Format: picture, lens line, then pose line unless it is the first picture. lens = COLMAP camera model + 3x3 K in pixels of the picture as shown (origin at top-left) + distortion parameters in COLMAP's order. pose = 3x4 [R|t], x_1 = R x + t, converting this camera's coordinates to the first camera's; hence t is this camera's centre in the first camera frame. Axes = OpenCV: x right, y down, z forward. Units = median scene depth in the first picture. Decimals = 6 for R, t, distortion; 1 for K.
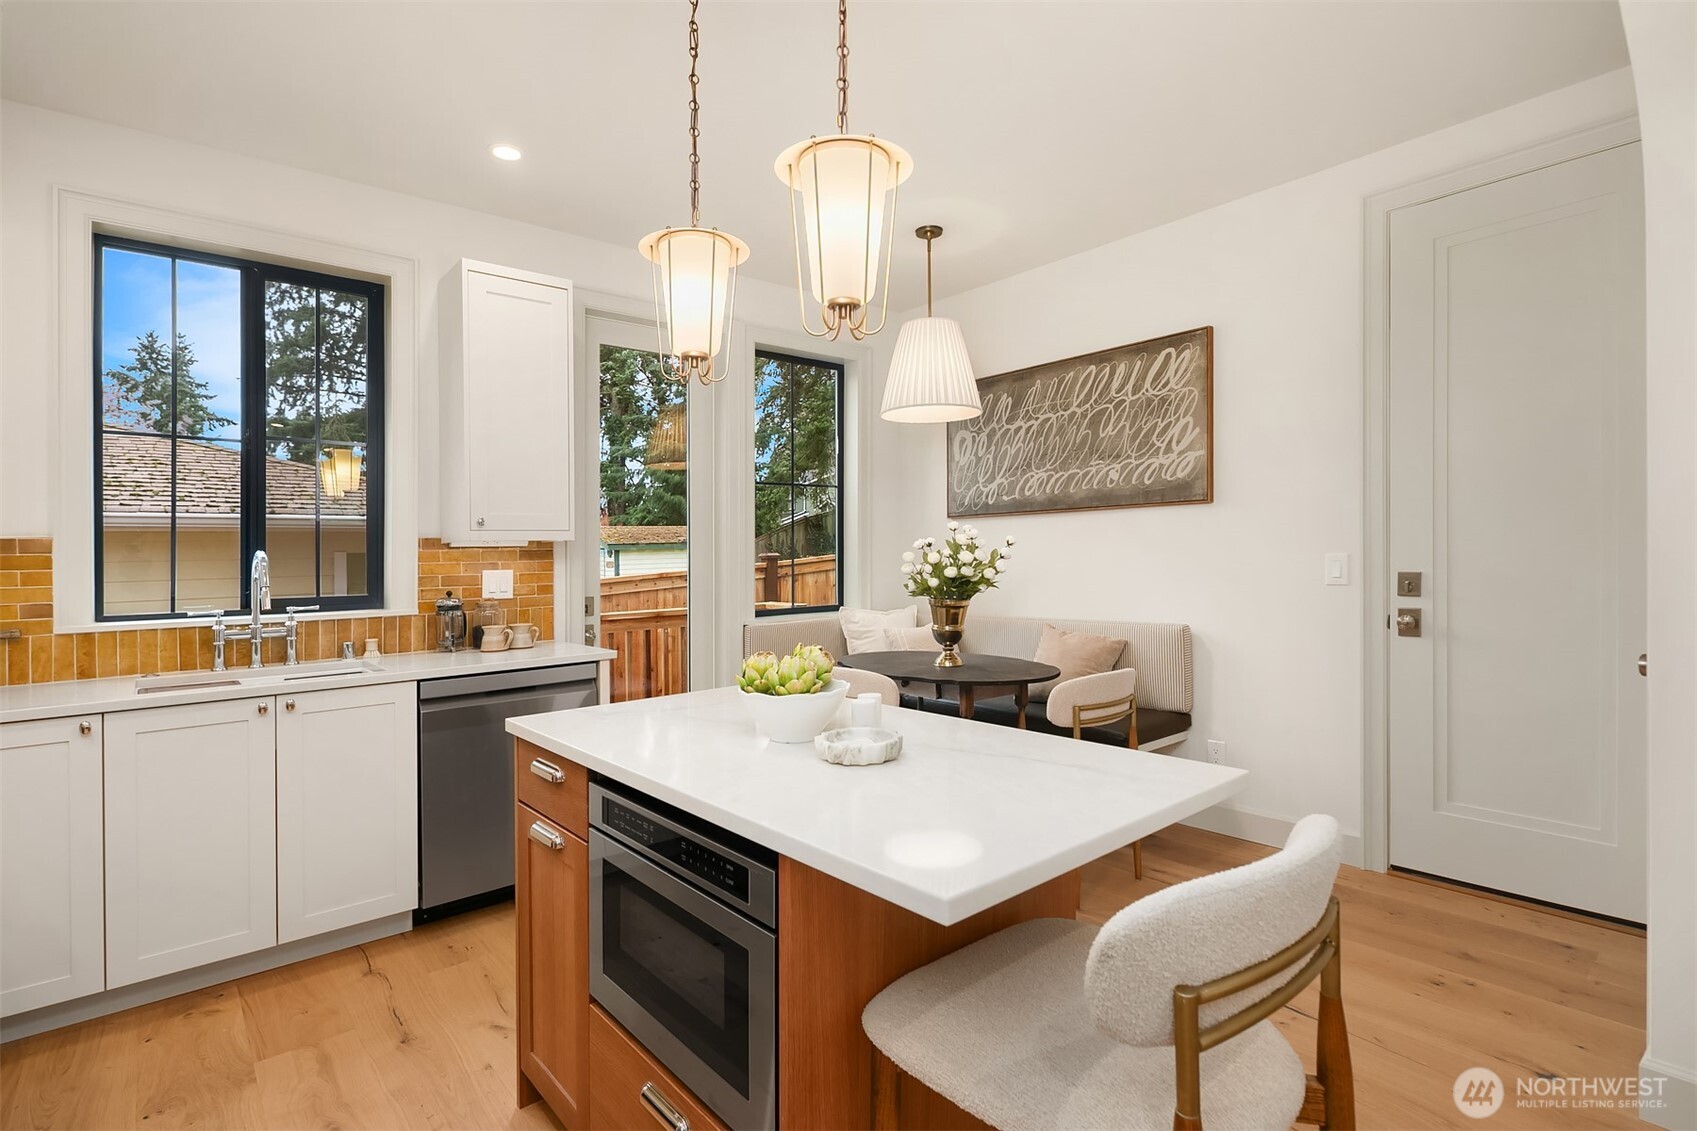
lens RADIAL K [[803.4, 0, 838.3], [0, 803.4, 564.5], [0, 0, 1]] dist [-0.009663, 0.000710]
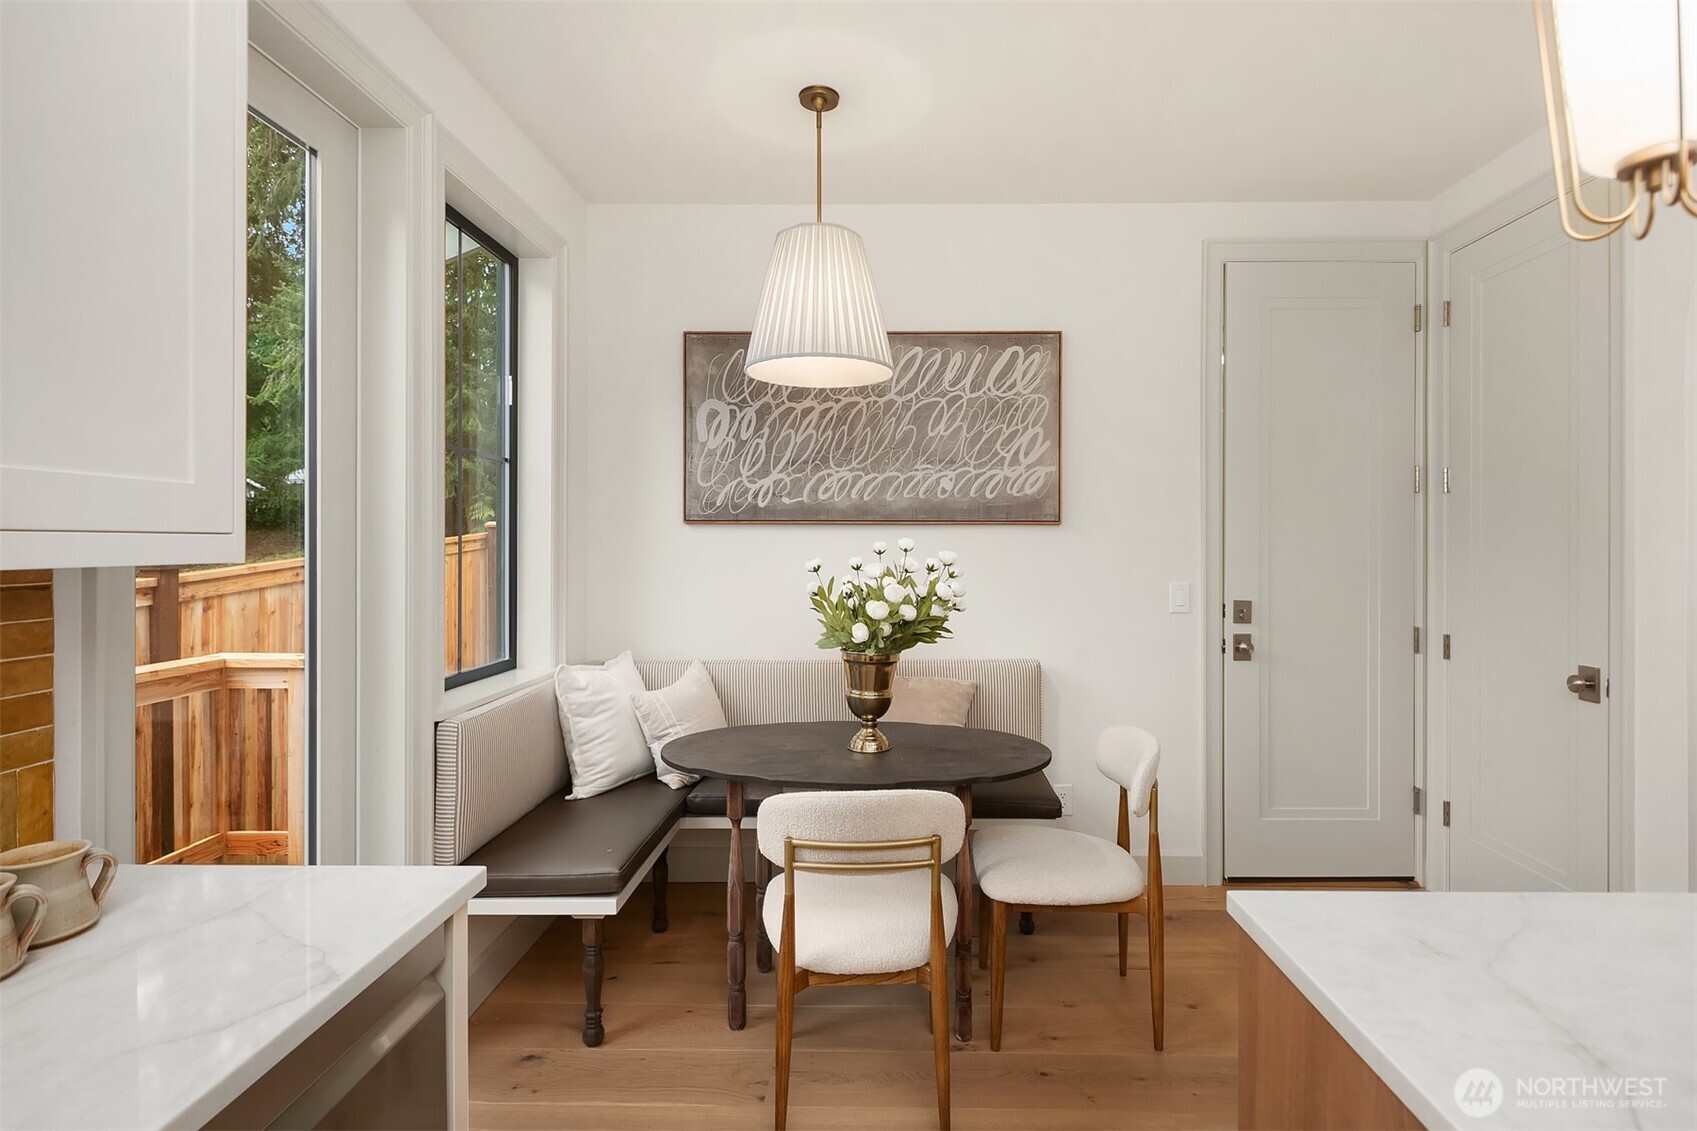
lens RADIAL K [[803.4, 0, 852.1], [0, 803.4, 560.7], [0, 0, 1]] dist [-0.009663, 0.000710]
pose [[0.663757, 0.013510, 0.747826, -0.342545], [-0.008197, 0.999908, -0.010789, -0.022138], [-0.747904, 0.001032, 0.663807, 0.519889]]
